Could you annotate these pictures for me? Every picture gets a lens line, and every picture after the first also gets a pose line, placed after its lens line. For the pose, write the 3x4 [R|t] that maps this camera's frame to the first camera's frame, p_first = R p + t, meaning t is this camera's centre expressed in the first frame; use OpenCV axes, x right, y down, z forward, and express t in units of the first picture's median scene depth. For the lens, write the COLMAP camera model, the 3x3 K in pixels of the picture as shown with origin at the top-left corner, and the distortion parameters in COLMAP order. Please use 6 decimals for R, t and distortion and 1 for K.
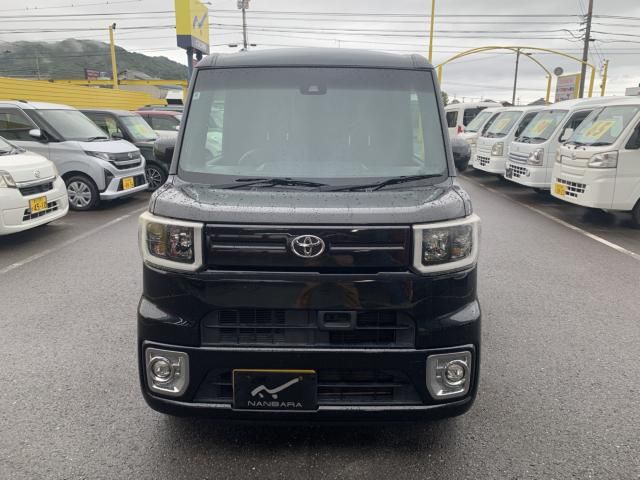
lens RADIAL K [[489.8, 0, 324.0], [0, 489.8, 240.4], [0, 0, 1]] dist [-0.015216, 0.009106]
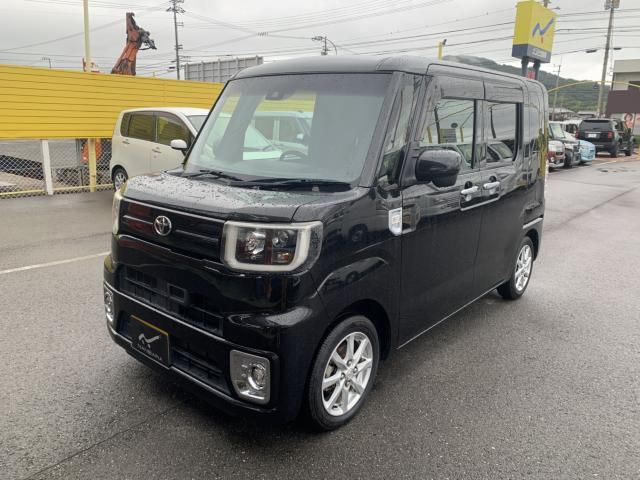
lens RADIAL K [[489.8, 0, 318.6], [0, 489.8, 237.1], [0, 0, 1]] dist [-0.015216, 0.009106]
pose [[0.768159, 0.150667, -0.622279, 0.841026], [-0.168325, 0.985251, 0.030765, -0.051795], [0.617736, 0.081112, 0.782191, 0.253039]]
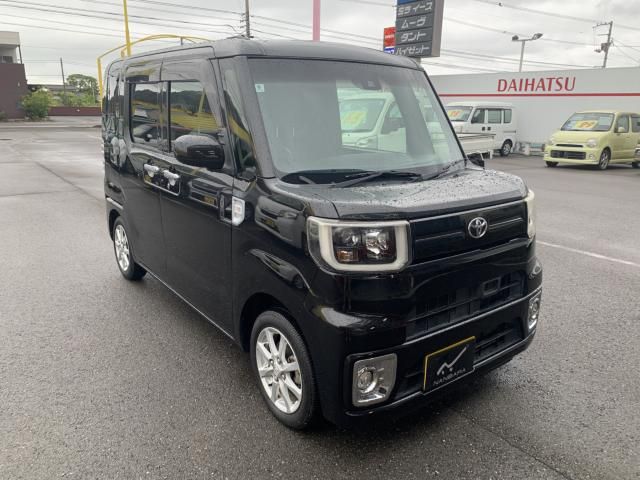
lens RADIAL K [[489.8, 0, 321.2], [0, 489.8, 241.3], [0, 0, 1]] dist [-0.015216, 0.009106]
pose [[0.790442, -0.155891, 0.592368, -0.833037], [0.141666, 0.987379, 0.070808, -0.074268], [-0.595930, 0.027949, 0.802550, 0.254553]]
